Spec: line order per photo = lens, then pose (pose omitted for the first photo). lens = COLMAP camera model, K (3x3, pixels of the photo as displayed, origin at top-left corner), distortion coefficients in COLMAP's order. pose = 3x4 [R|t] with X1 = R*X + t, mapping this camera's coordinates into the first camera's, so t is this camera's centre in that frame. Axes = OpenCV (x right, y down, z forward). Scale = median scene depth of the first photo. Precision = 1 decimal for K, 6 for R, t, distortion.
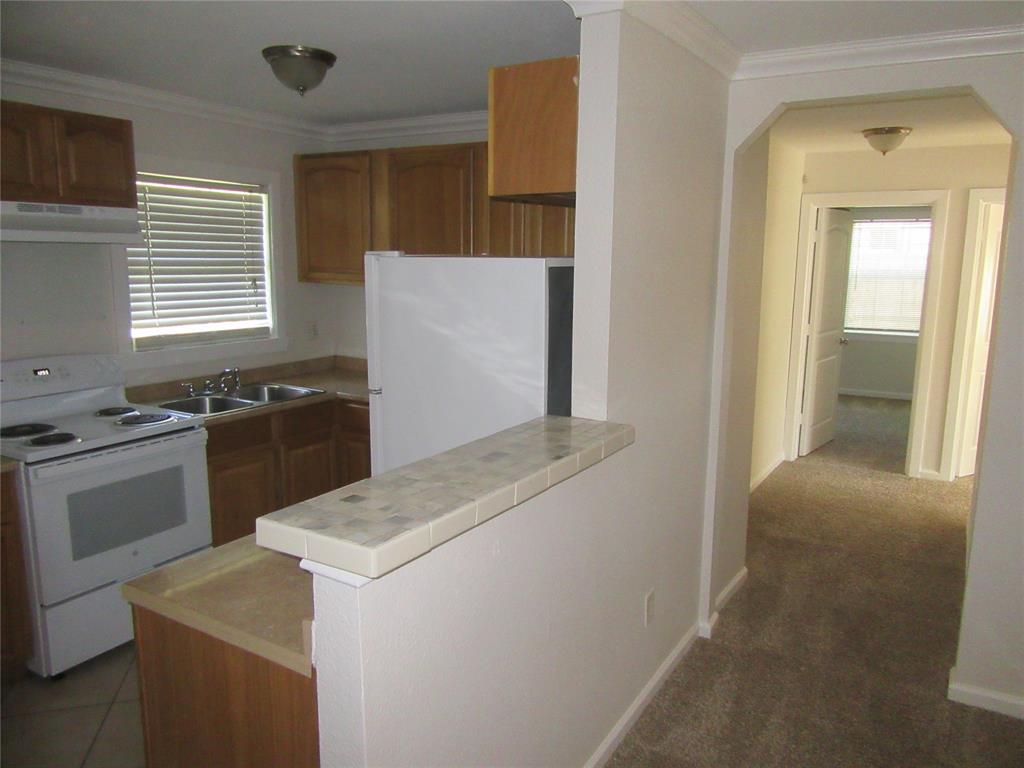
lens RADIAL K [[749.5, 0, 533.9], [0, 749.5, 386.3], [0, 0, 1]] dist [0.002977, 0.002619]
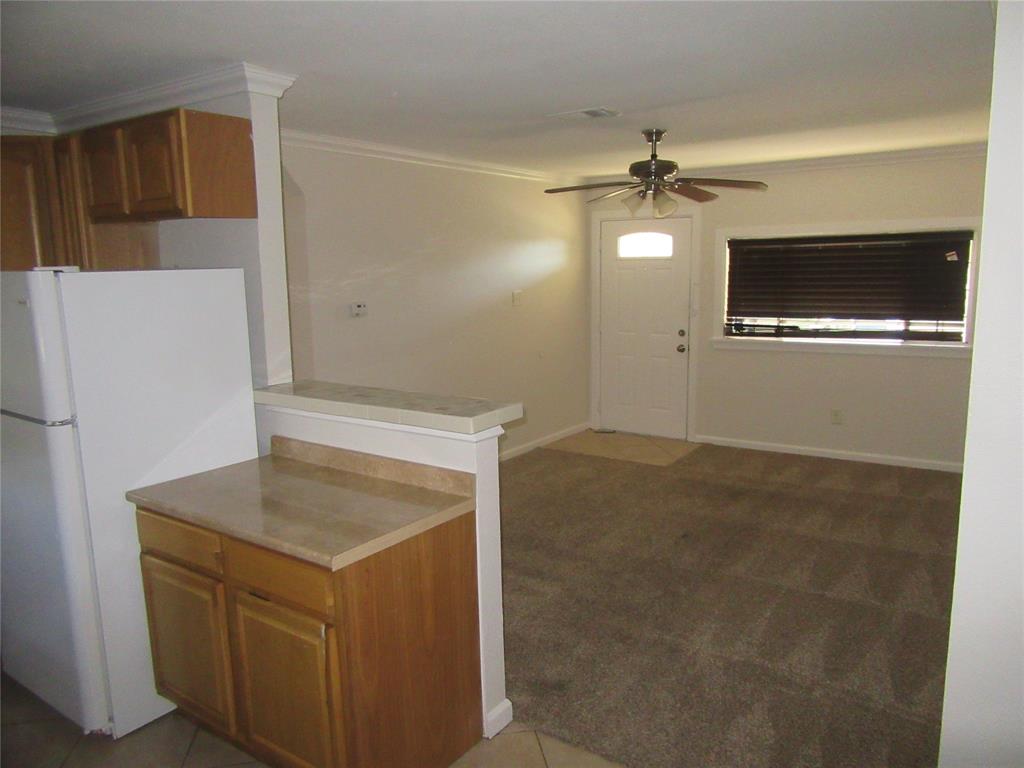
lens RADIAL K [[749.5, 0, 533.9], [0, 749.5, 386.3], [0, 0, 1]] dist [0.002977, 0.002619]
pose [[0.084773, -0.177243, 0.980509, -0.828213], [0.187270, 0.969349, 0.159034, -0.057486], [-0.978644, 0.170138, 0.115367, 0.266009]]
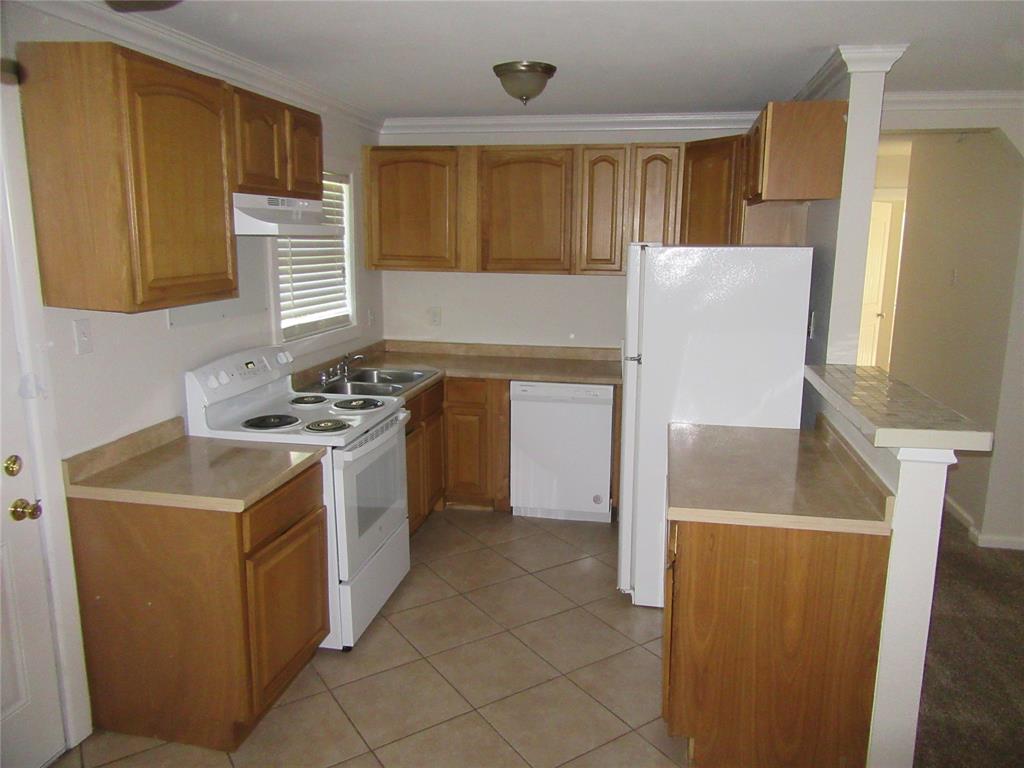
lens RADIAL K [[749.5, 0, 533.9], [0, 749.5, 386.3], [0, 0, 1]] dist [0.002977, 0.002619]
pose [[0.939721, -0.071837, 0.334310, -0.617476], [0.063605, 0.997343, 0.035520, -0.001729], [-0.335973, -0.012115, 0.941794, -0.068902]]
